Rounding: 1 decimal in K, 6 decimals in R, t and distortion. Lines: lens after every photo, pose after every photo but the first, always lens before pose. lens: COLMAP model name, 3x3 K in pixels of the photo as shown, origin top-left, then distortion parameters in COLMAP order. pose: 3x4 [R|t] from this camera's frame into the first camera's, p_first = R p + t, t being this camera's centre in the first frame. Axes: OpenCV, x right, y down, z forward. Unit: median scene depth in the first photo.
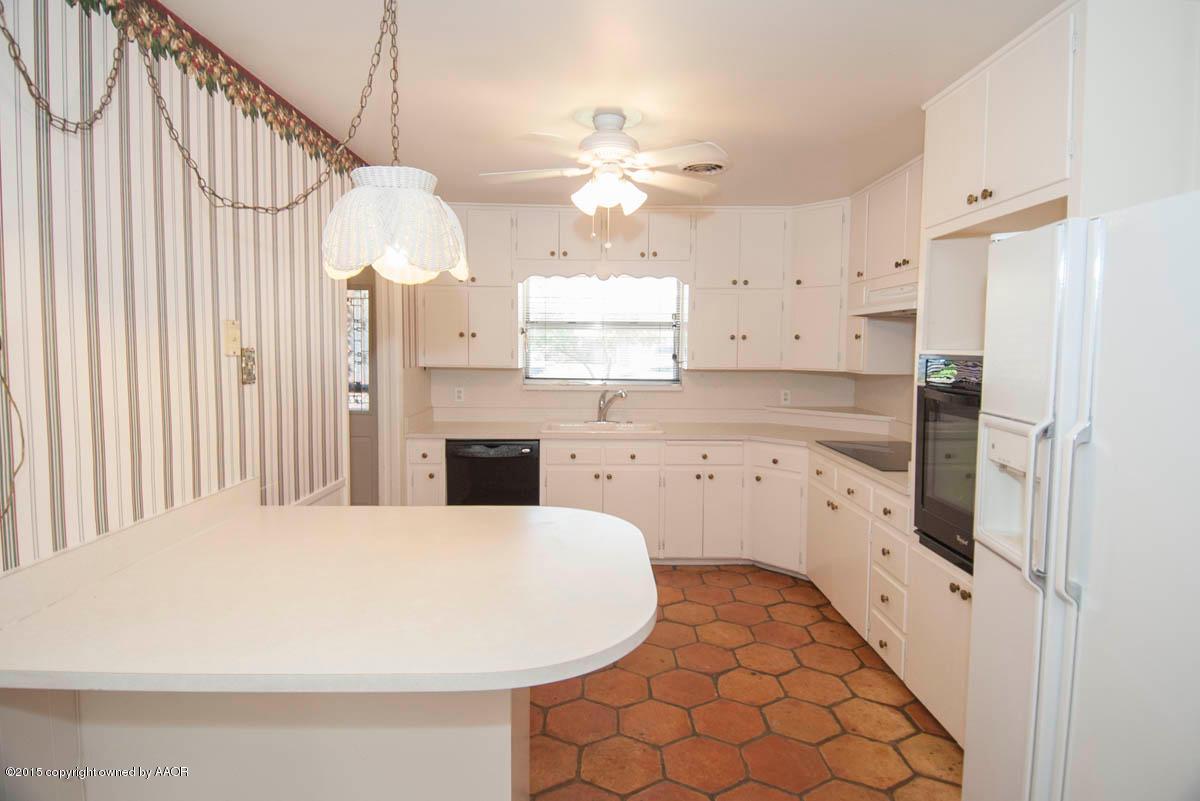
lens RADIAL K [[627.0, 0, 607.5], [0, 627.0, 383.4], [0, 0, 1]] dist [0.036325, -0.047458]
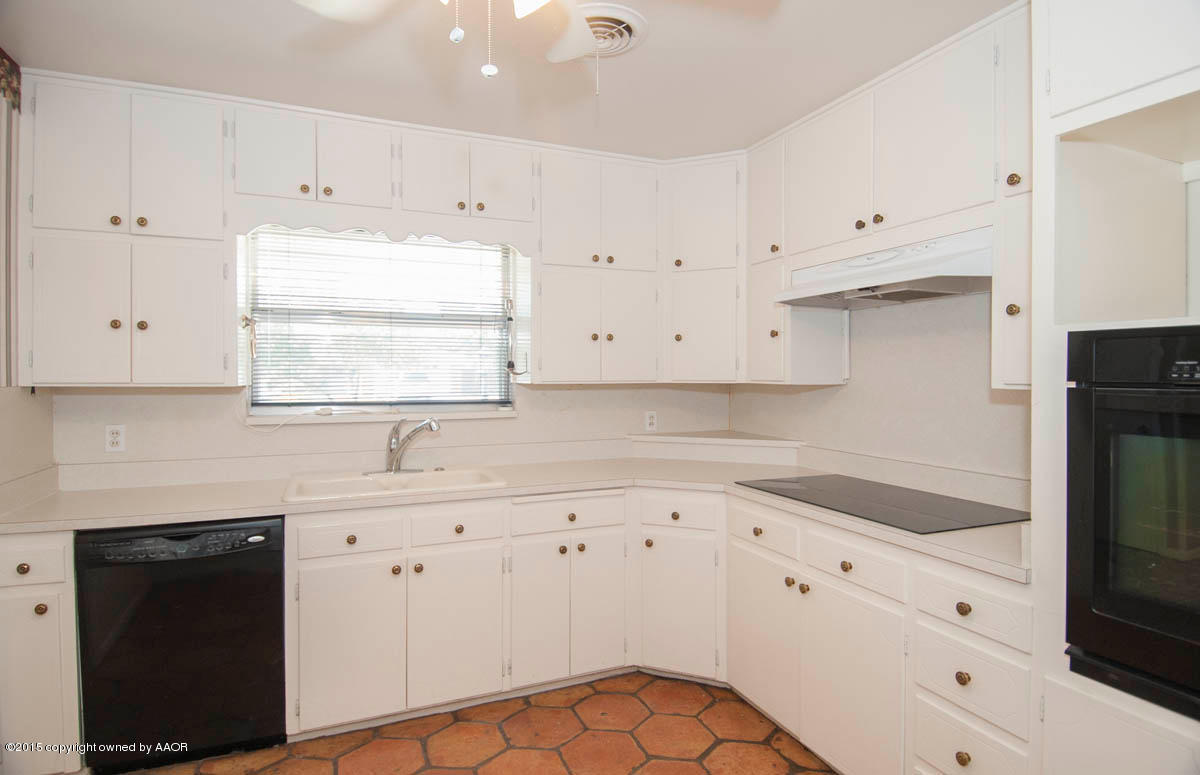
lens RADIAL K [[652.9, 0, 616.4], [0, 652.9, 377.3], [0, 0, 1]] dist [0.052061, -0.062354]
pose [[0.926535, -0.011635, 0.376028, -0.055061], [0.030501, 0.998554, -0.044257, 0.004046], [-0.374969, 0.052475, 0.925551, 0.356773]]
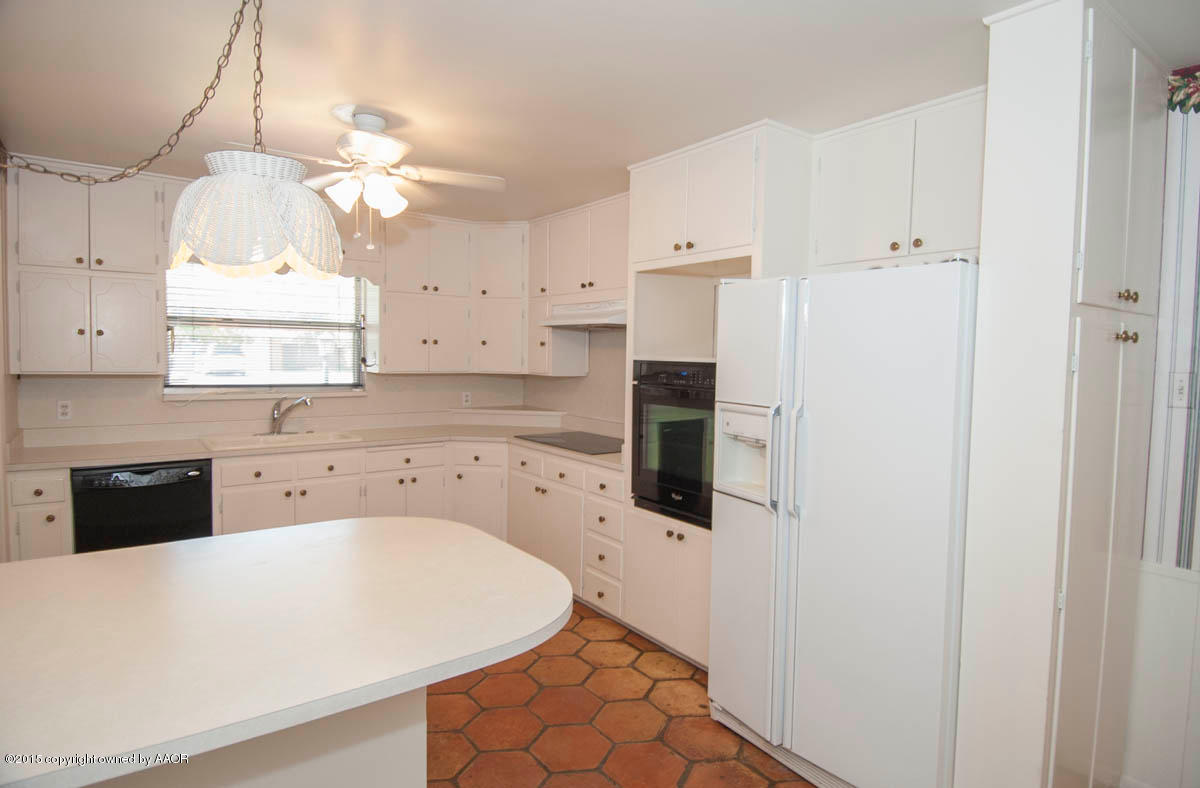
lens RADIAL K [[629.2, 0, 613.0], [0, 629.2, 384.2], [0, 0, 1]] dist [0.049662, -0.055544]
pose [[0.807847, -0.021603, 0.588996, -0.174812], [0.023196, 0.999719, 0.004852, -0.002275], [-0.588935, 0.009742, 0.808121, -0.010653]]
